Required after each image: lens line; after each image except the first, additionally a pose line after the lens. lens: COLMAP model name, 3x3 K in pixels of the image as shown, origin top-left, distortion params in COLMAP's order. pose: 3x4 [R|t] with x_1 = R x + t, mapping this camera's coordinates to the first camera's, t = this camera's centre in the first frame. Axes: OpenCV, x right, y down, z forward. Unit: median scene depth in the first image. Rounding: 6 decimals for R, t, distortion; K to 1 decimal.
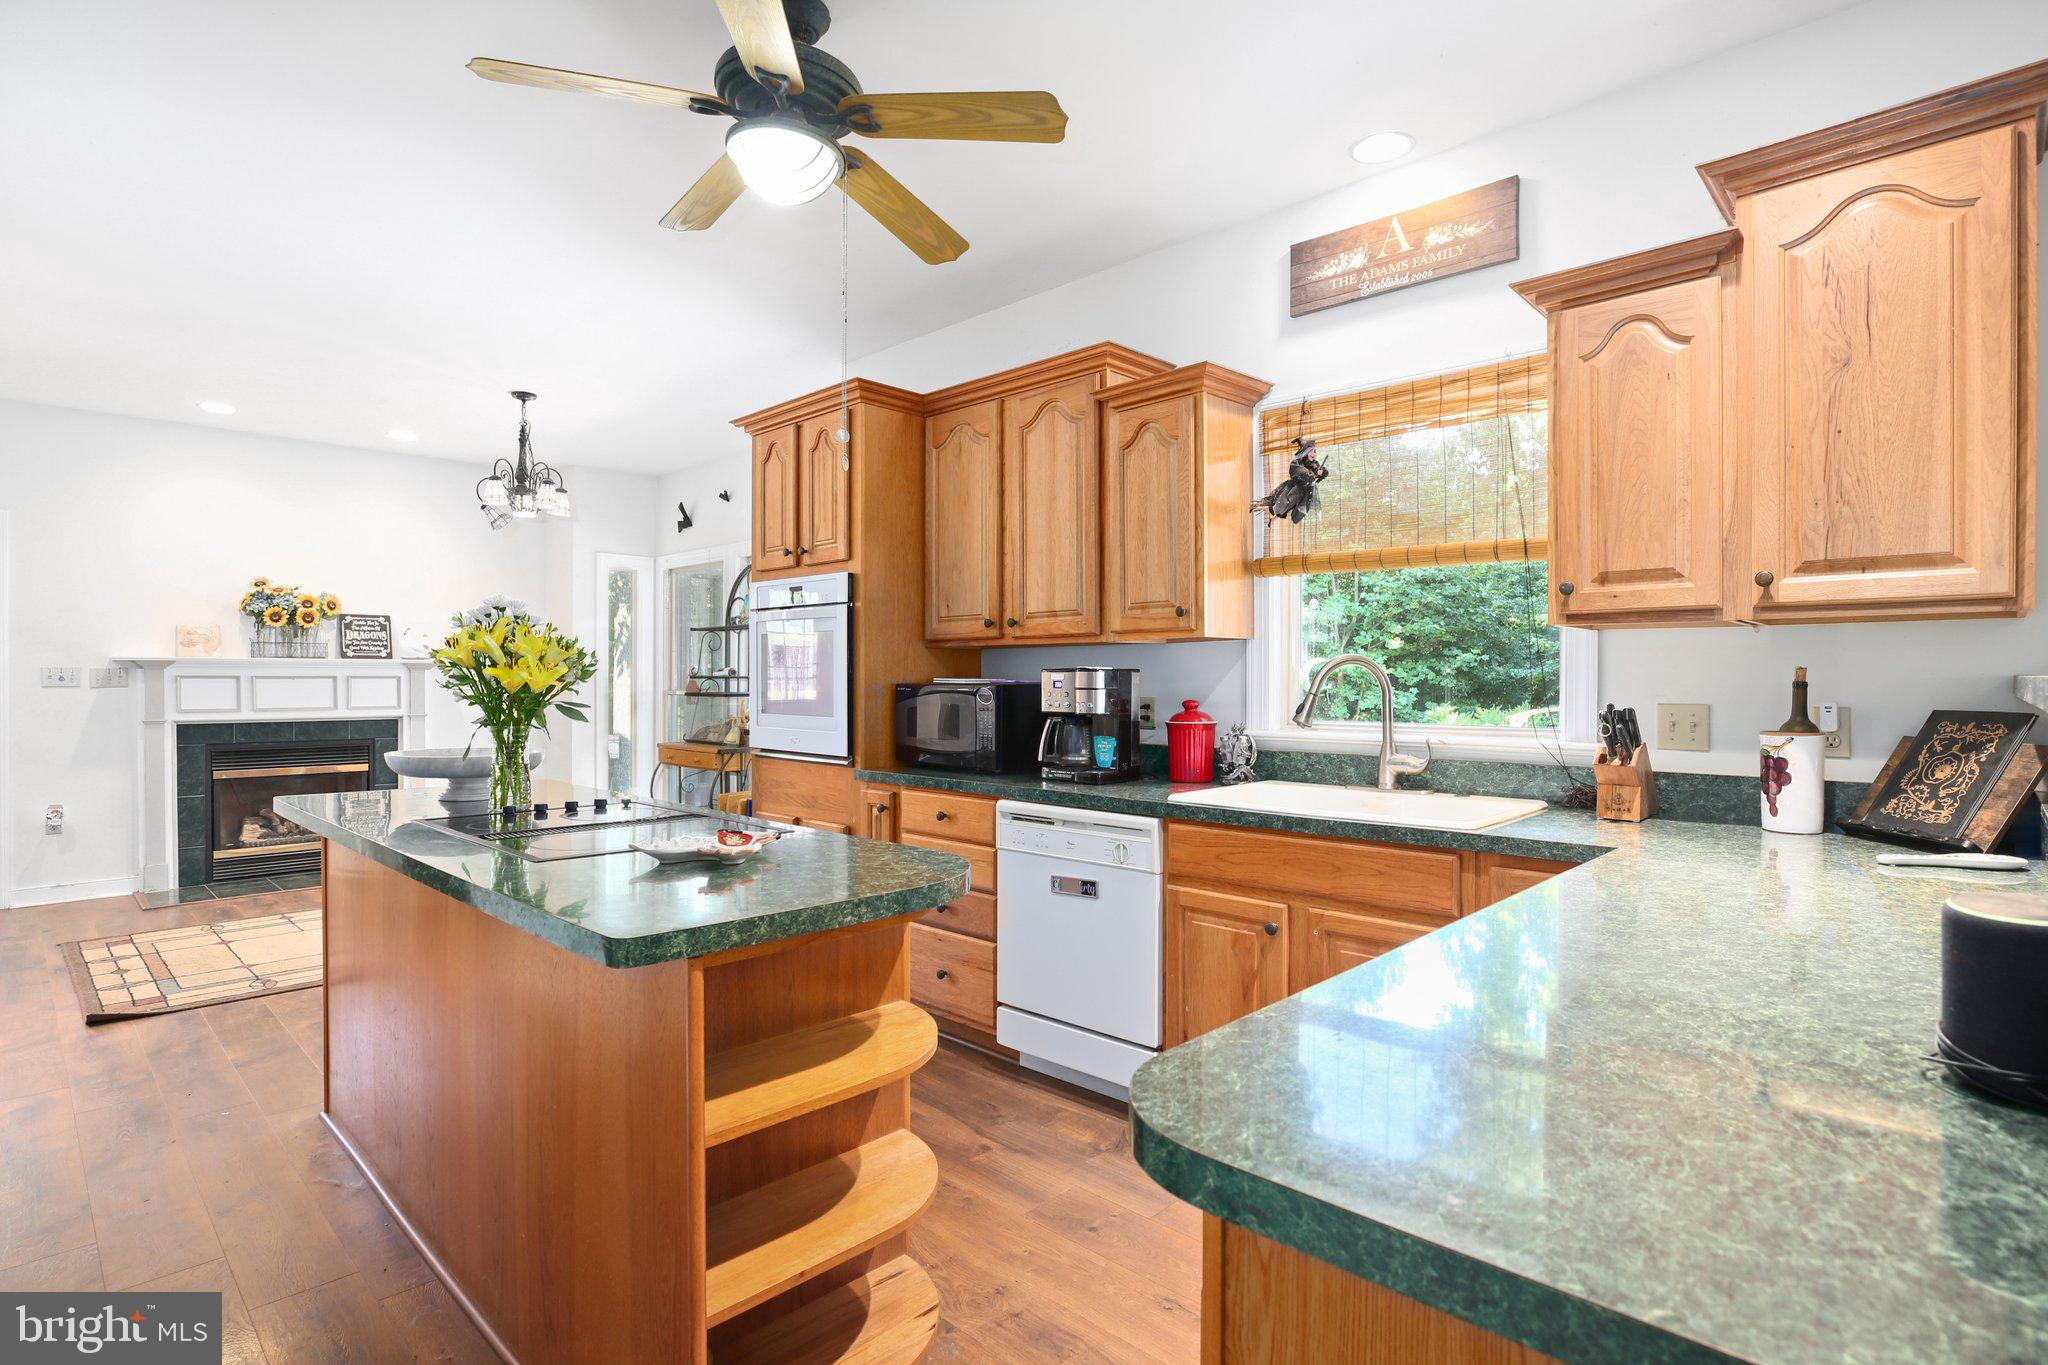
lens RADIAL K [[1020.1, 0, 1031.2], [0, 1020.1, 679.4], [0, 0, 1]] dist [-0.037379, 0.013943]
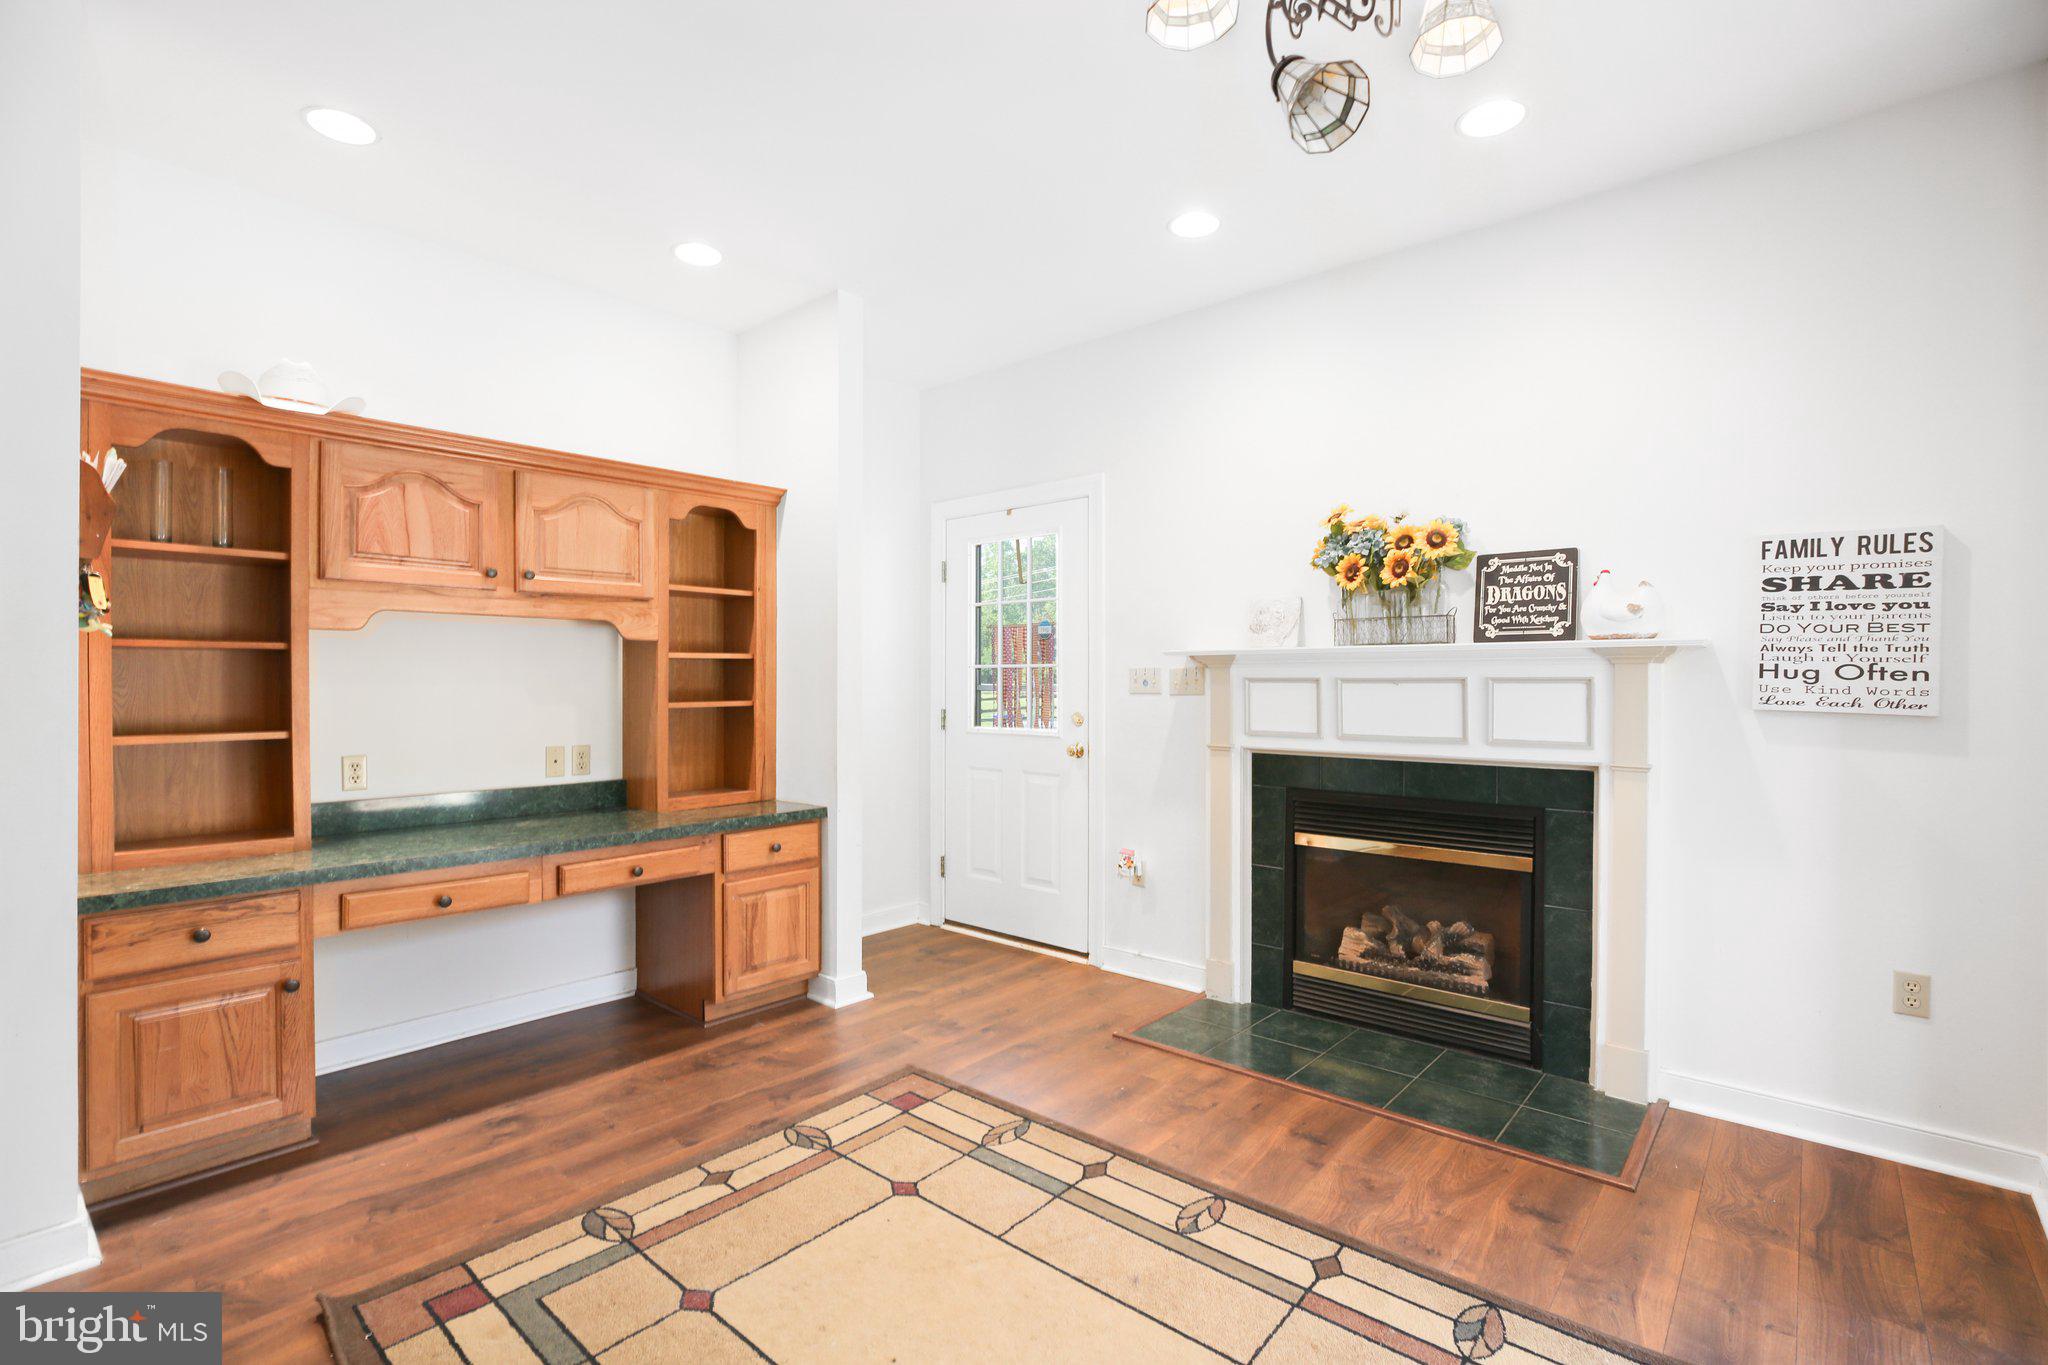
lens RADIAL K [[935.3, 0, 1031.5], [0, 935.3, 684.0], [0, 0, 1]] dist [-0.035707, 0.009167]
pose [[0.052871, 0.002795, -0.998597, -0.279202], [-0.000373, 0.999996, 0.002780, -0.001772], [0.998601, 0.000226, 0.052871, 0.906049]]
